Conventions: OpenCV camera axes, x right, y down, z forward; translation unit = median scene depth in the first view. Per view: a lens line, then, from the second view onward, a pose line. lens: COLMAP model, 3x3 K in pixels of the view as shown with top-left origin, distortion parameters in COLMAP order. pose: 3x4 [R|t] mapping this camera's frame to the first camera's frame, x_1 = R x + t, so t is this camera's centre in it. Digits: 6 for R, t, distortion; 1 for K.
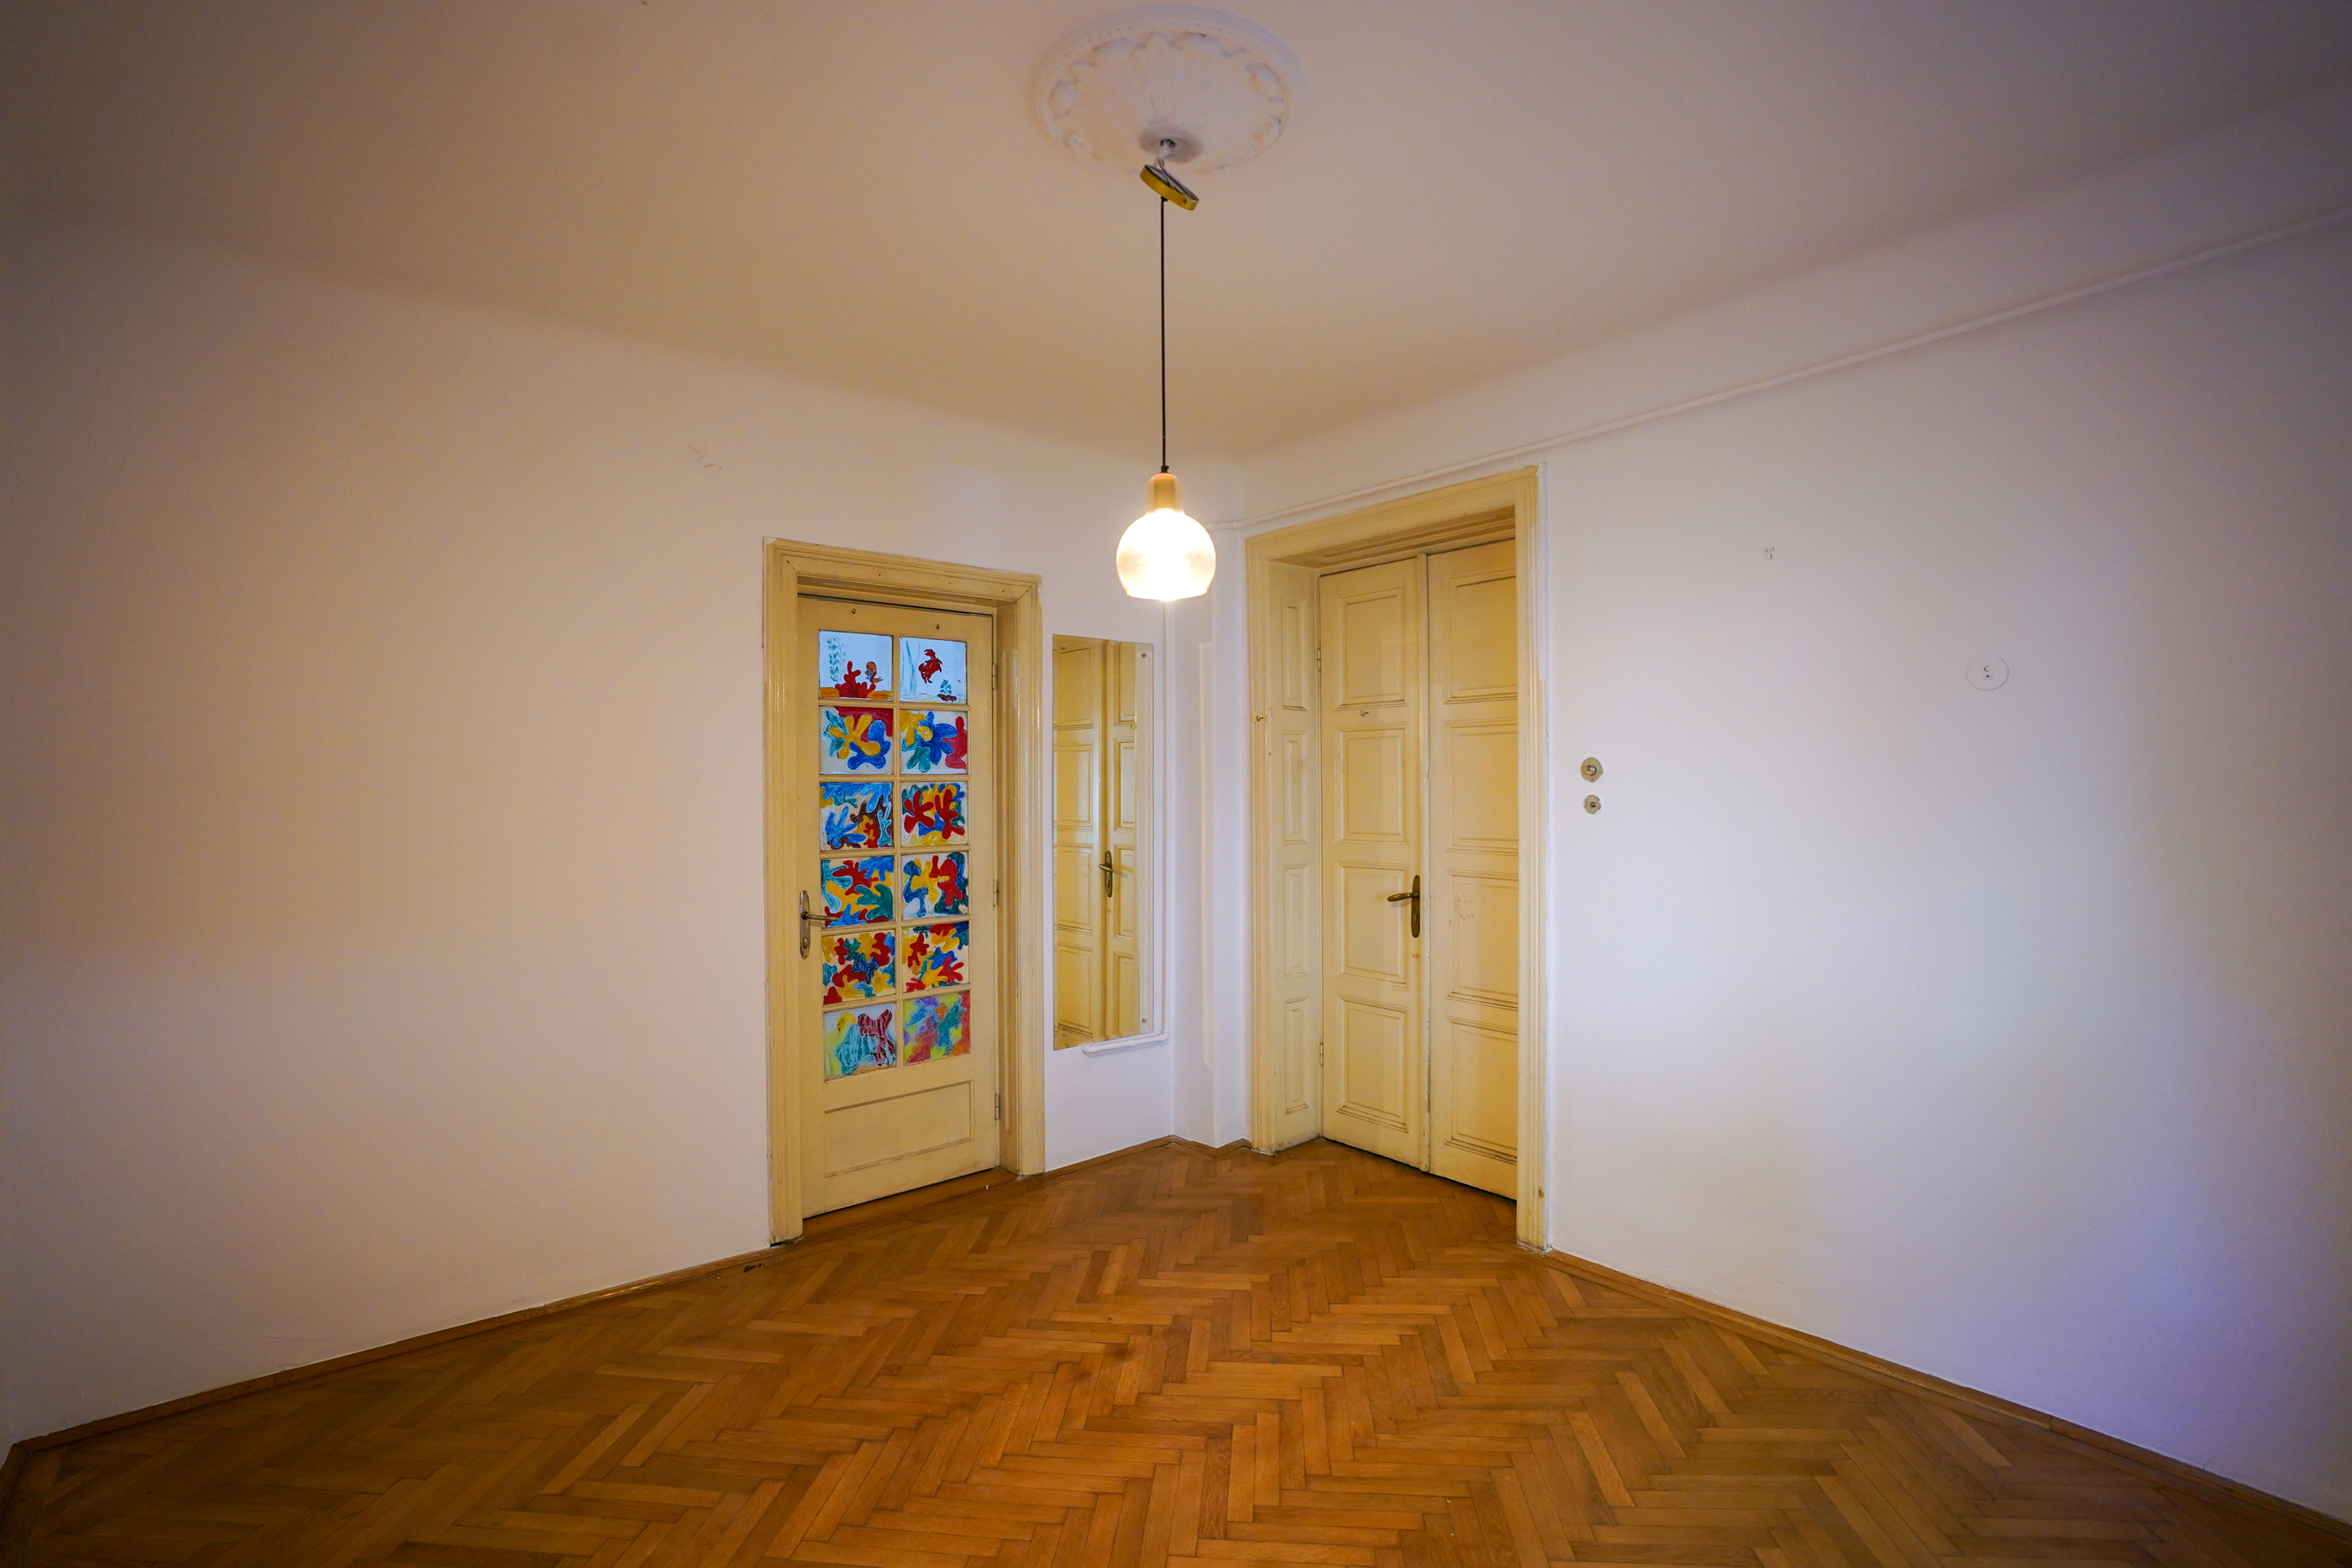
lens RADIAL K [[1080.4, 0, 1162.9], [0, 1080.4, 787.4], [0, 0, 1]] dist [-0.080380, 0.026763]
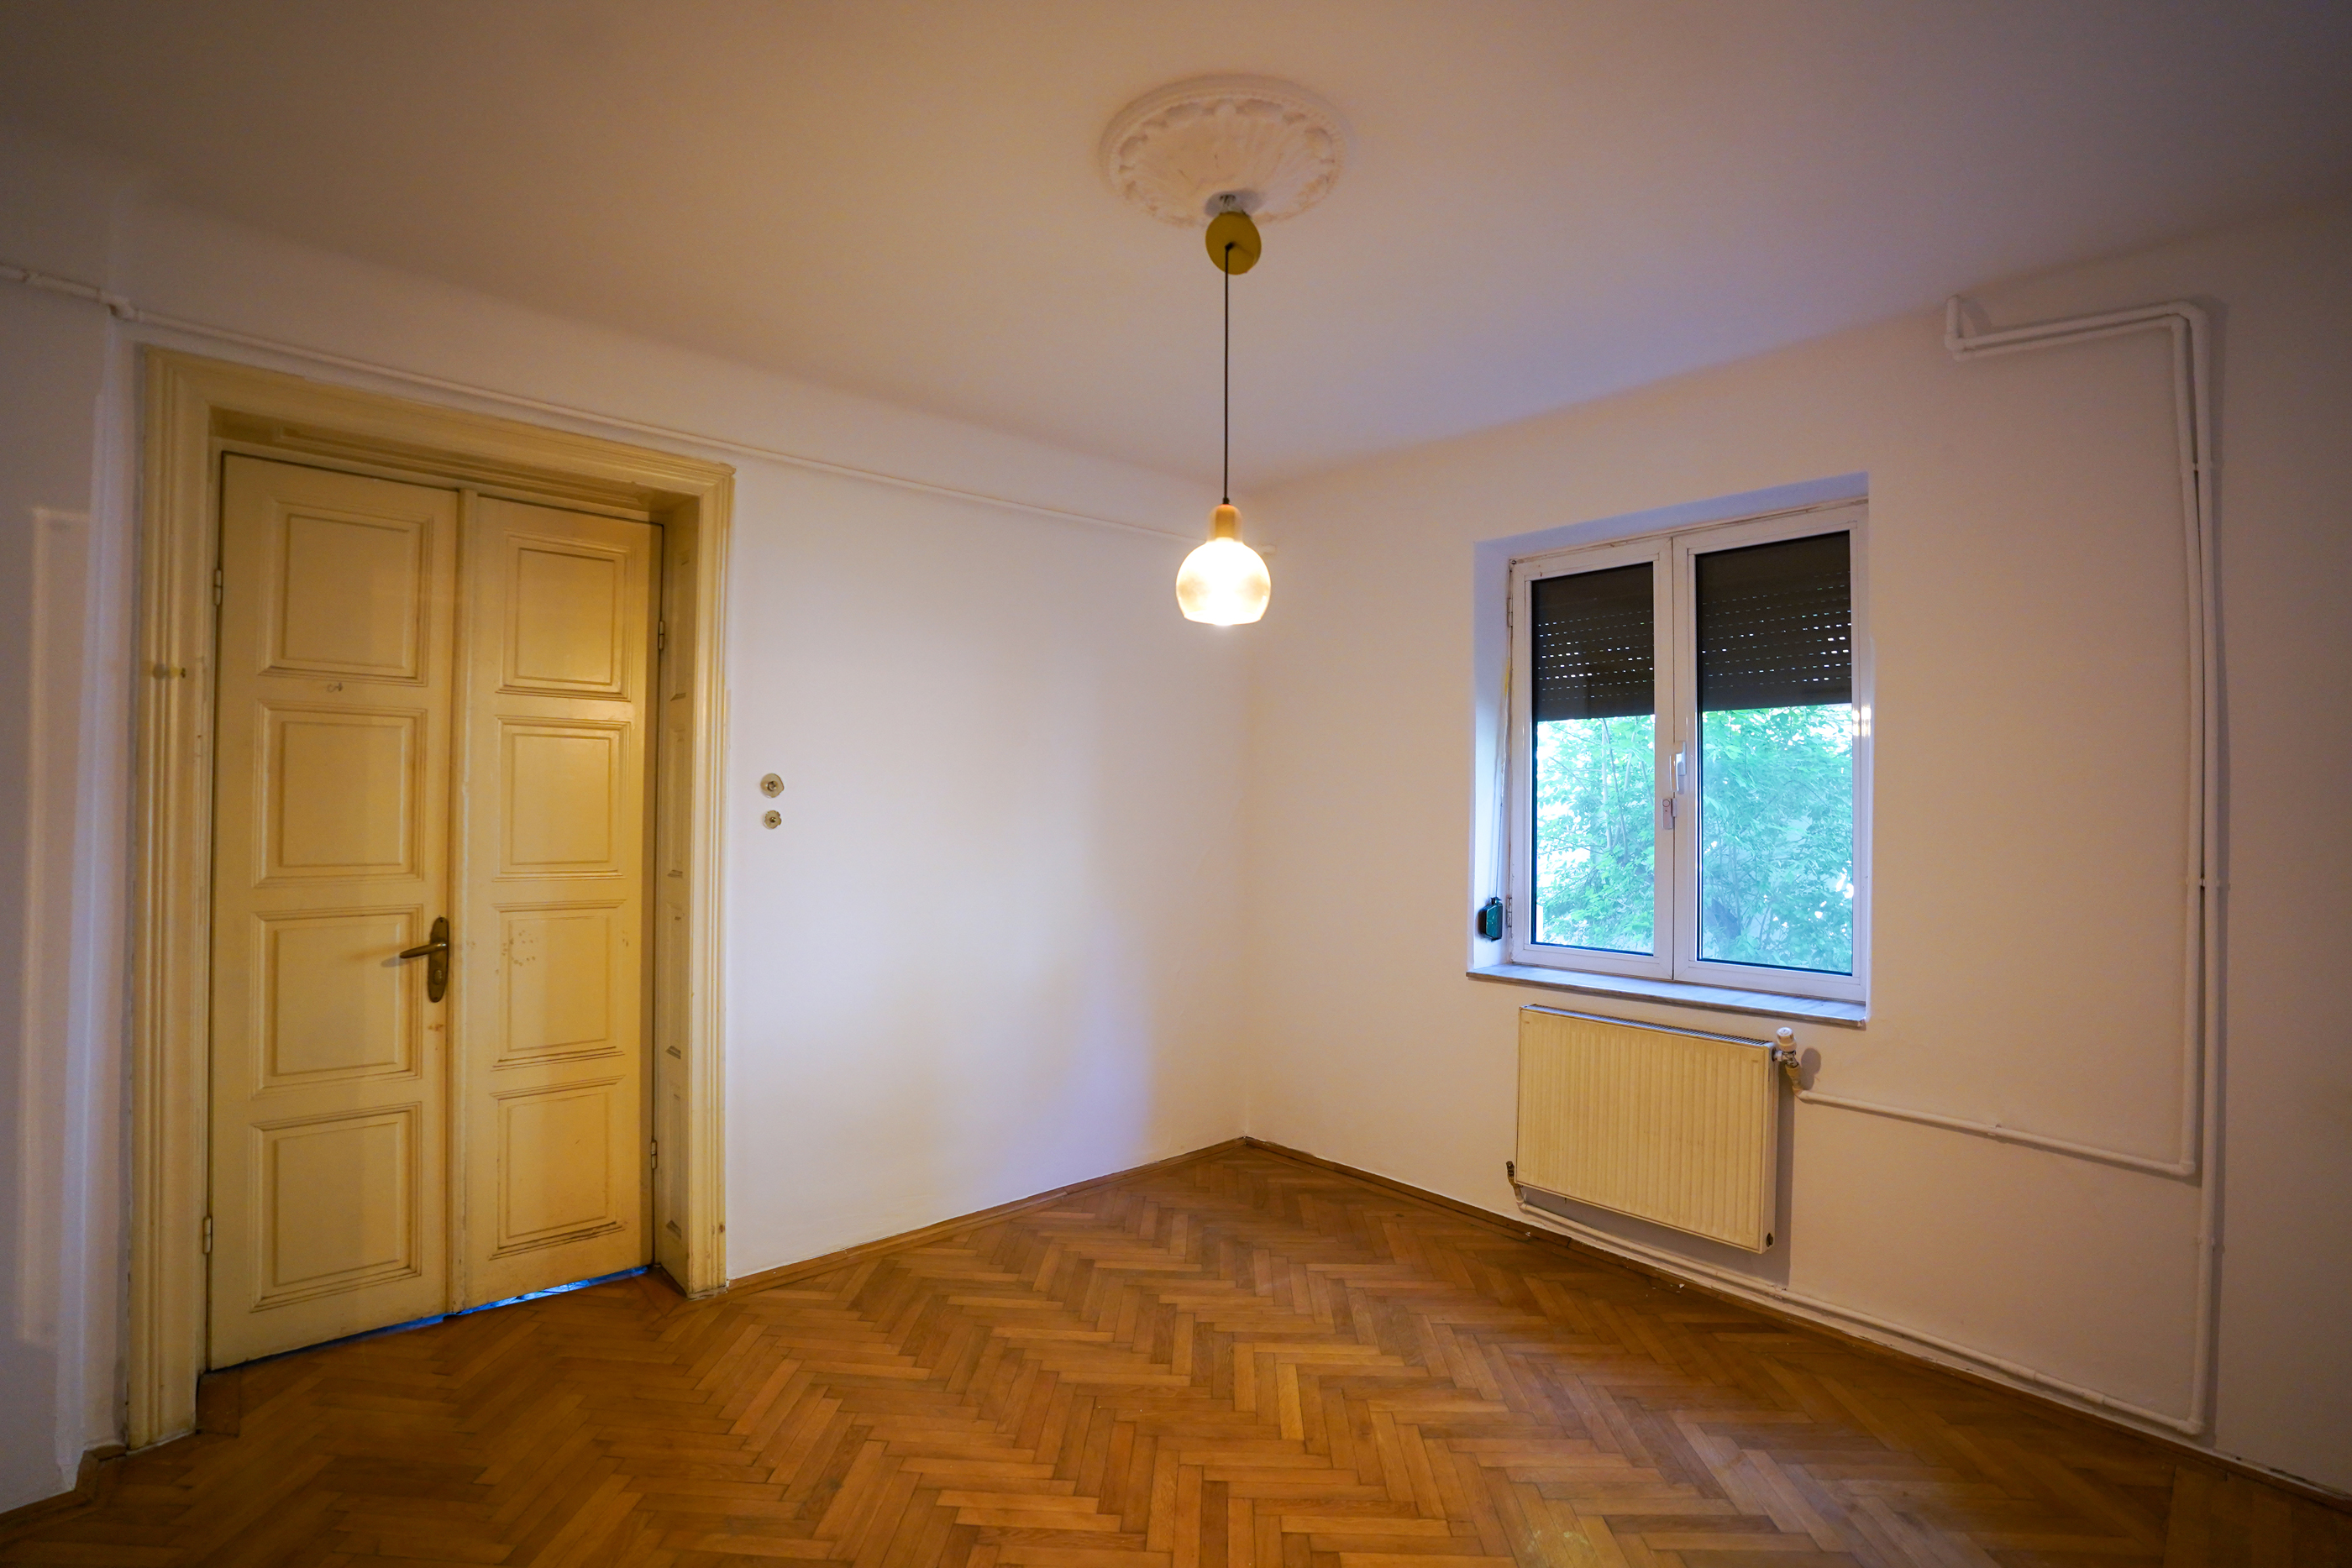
lens RADIAL K [[1080.4, 0, 1162.9], [0, 1080.4, 787.4], [0, 0, 1]] dist [-0.080380, 0.026763]
pose [[-0.051972, 0.023883, 0.998363, -0.629166], [-0.007155, 0.999679, -0.024287, 0.007533], [-0.998623, -0.008406, -0.051784, 0.667790]]
